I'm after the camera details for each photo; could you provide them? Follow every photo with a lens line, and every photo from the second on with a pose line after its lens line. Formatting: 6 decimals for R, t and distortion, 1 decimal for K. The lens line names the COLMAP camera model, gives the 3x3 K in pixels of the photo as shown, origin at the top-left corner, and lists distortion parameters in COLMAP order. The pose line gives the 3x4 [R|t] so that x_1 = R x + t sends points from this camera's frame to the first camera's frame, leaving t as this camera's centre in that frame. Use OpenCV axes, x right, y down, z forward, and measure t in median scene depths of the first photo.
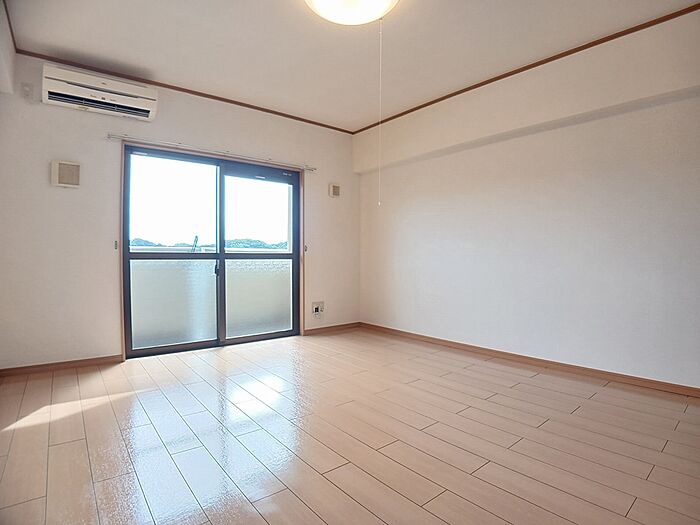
lens RADIAL K [[370.3, 0, 350.0], [0, 370.3, 262.5], [0, 0, 1]] dist [-0.077681, 0.001200]
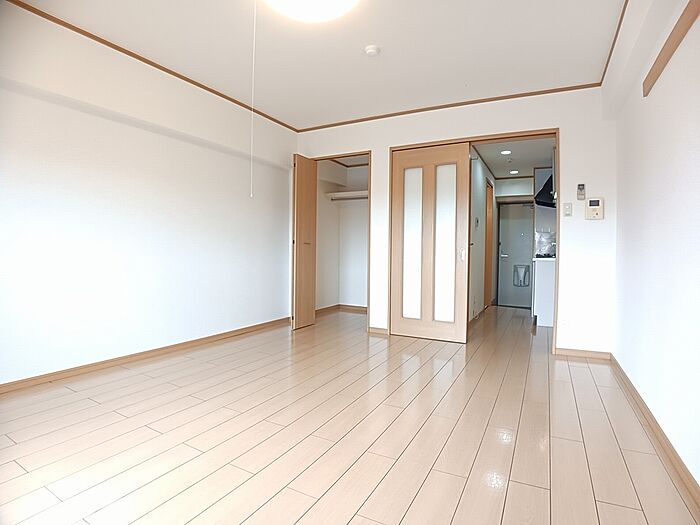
lens RADIAL K [[370.3, 0, 350.0], [0, 370.3, 262.5], [0, 0, 1]] dist [-0.077681, 0.001200]
pose [[-0.386246, -0.031506, 0.921858, -1.409581], [-0.002781, 0.999452, 0.032993, -0.051264], [-0.922392, 0.010180, -0.386121, 1.854138]]
